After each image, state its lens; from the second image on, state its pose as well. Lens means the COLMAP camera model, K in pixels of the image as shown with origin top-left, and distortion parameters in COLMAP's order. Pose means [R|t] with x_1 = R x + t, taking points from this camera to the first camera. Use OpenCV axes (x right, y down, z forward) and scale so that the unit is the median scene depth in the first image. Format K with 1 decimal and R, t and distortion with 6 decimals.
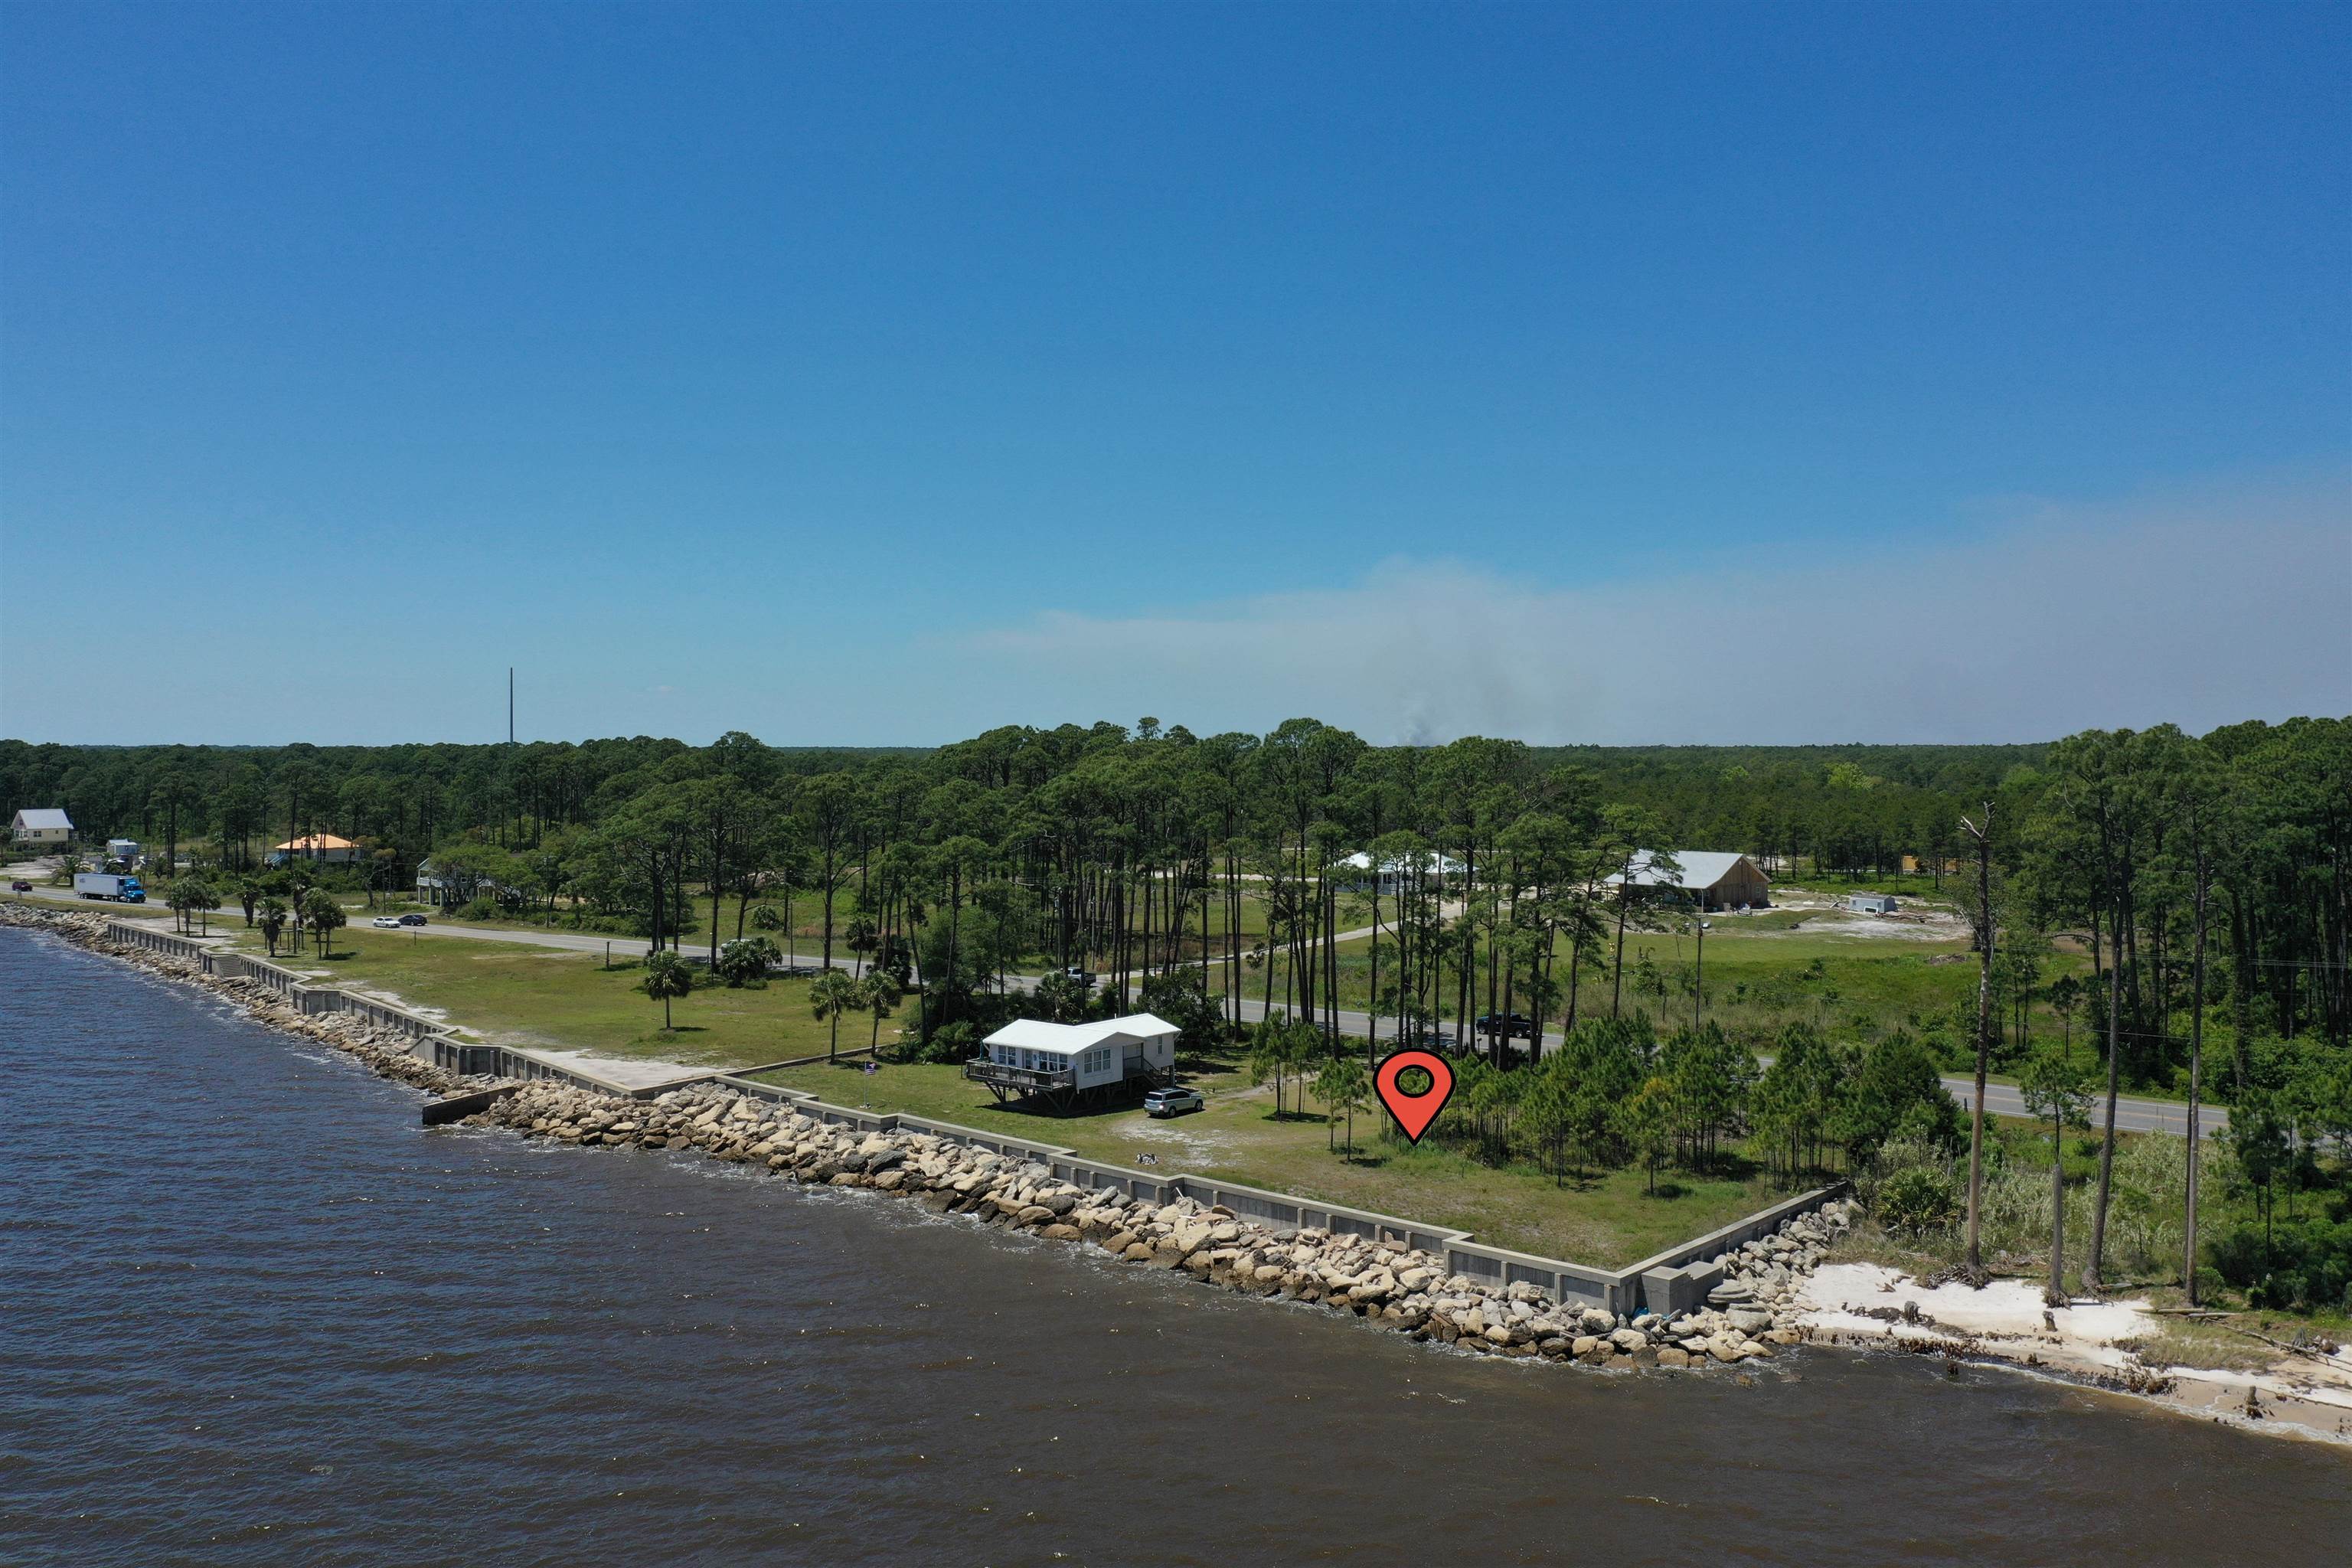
lens RADIAL K [[1882.9, 0, 1179.3], [0, 1882.9, 776.1], [0, 0, 1]] dist [0.015642, -0.002753]
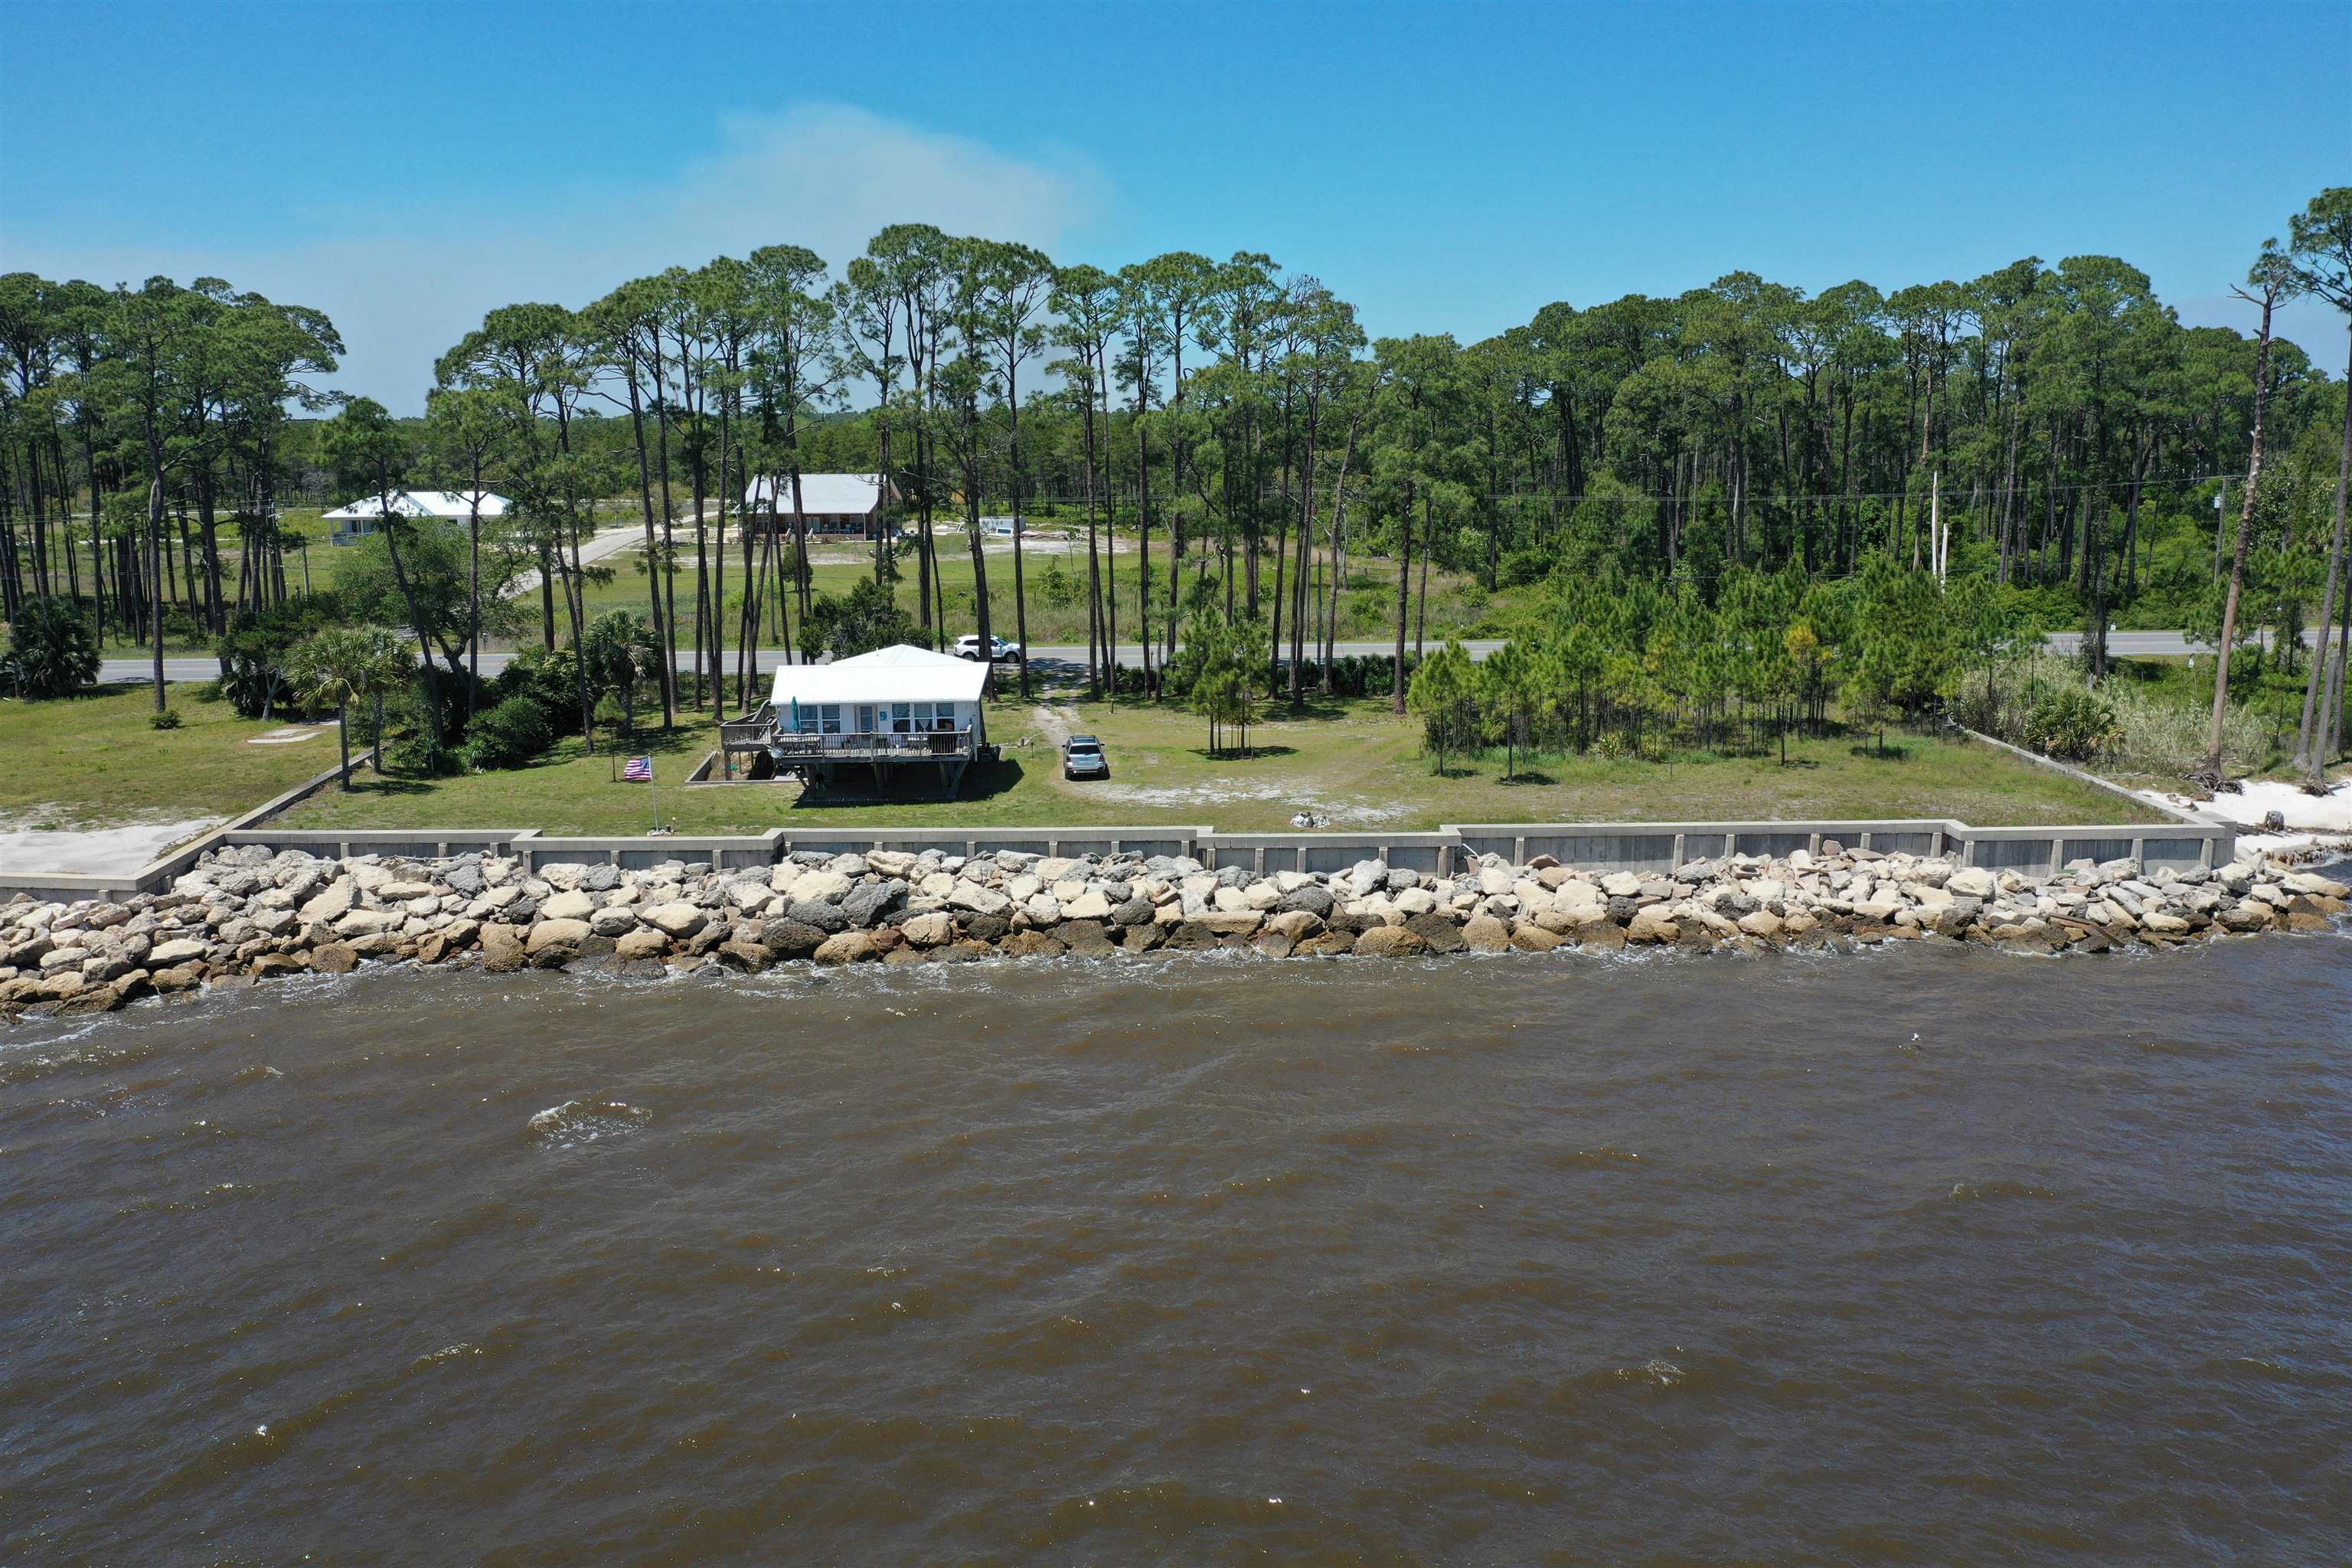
lens RADIAL K [[1866.1, 0, 1179.1], [0, 1866.1, 790.7], [0, 0, 1]] dist [-0.001559, 0.007682]
pose [[0.736812, -0.139788, 0.661489, -0.490222], [0.020530, 0.982567, 0.184771, 0.071527], [-0.675786, -0.122561, 0.726837, 0.560781]]
